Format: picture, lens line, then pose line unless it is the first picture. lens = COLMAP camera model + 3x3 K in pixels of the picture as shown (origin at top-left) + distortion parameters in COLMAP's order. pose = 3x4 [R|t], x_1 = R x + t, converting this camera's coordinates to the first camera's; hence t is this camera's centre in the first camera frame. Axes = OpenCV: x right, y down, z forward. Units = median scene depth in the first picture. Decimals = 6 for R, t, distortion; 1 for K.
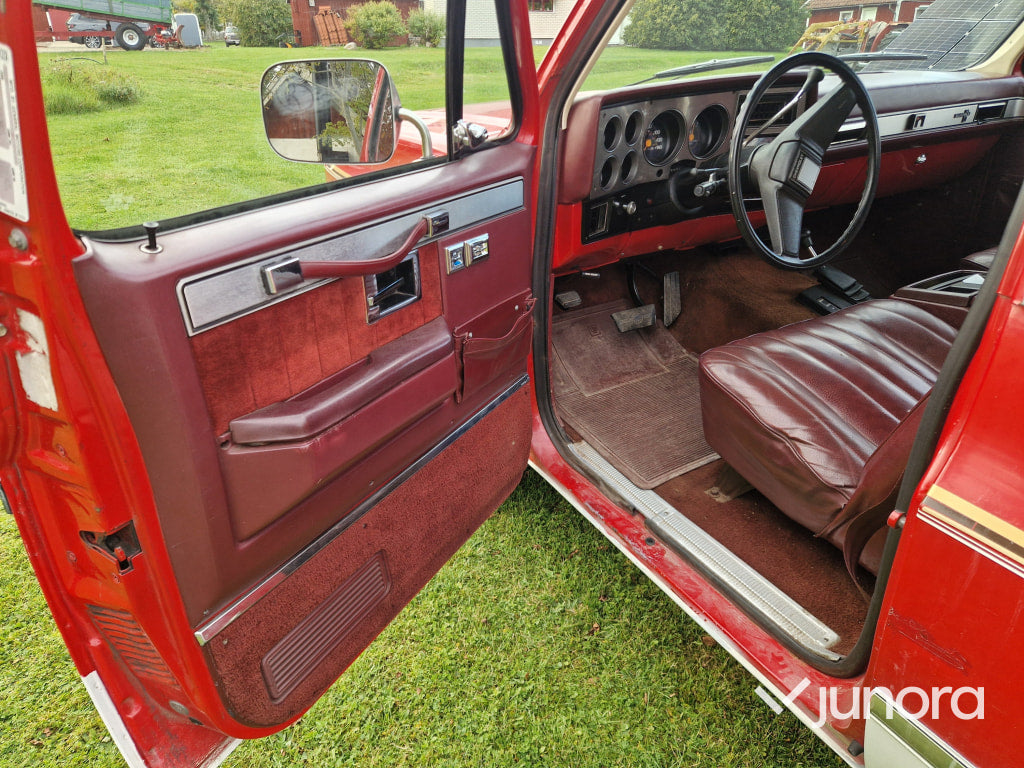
lens RADIAL K [[707.2, 0, 504.1], [0, 707.2, 382.4], [0, 0, 1]] dist [0.059761, 0.000559]
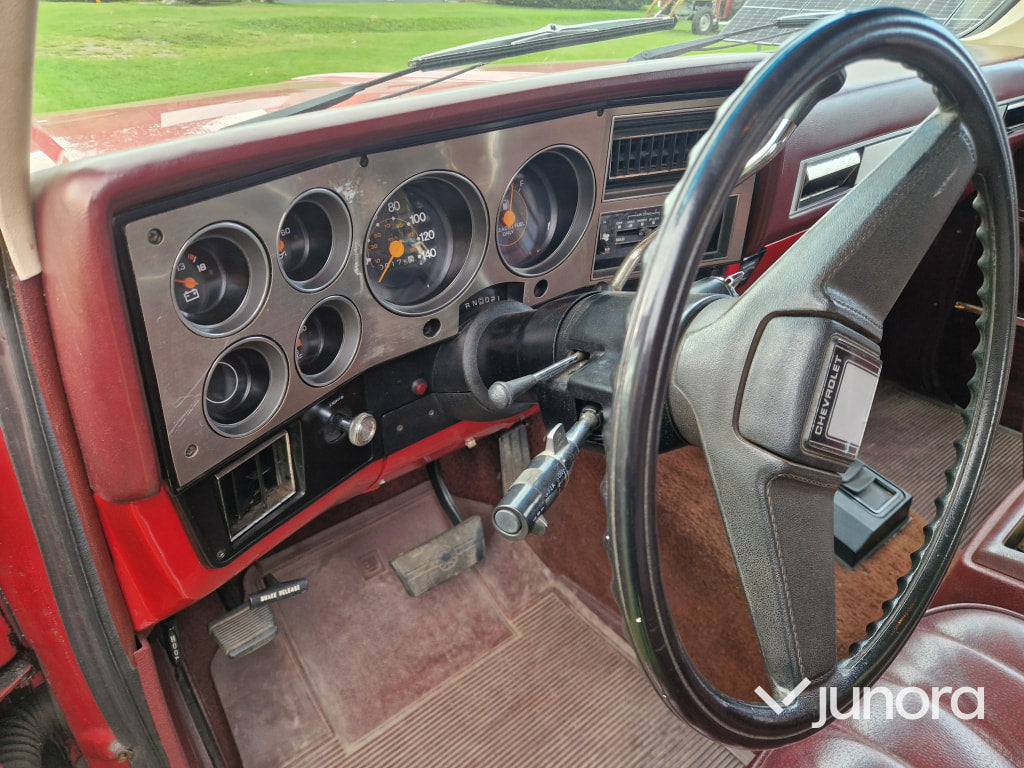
lens RADIAL K [[707.2, 0, 504.1], [0, 707.2, 382.4], [0, 0, 1]] dist [0.059761, 0.000559]
pose [[0.984803, -0.086756, 0.150454, 0.191514], [0.079651, 0.995432, 0.052633, -0.273639], [-0.154333, -0.039849, 0.987215, 0.599174]]
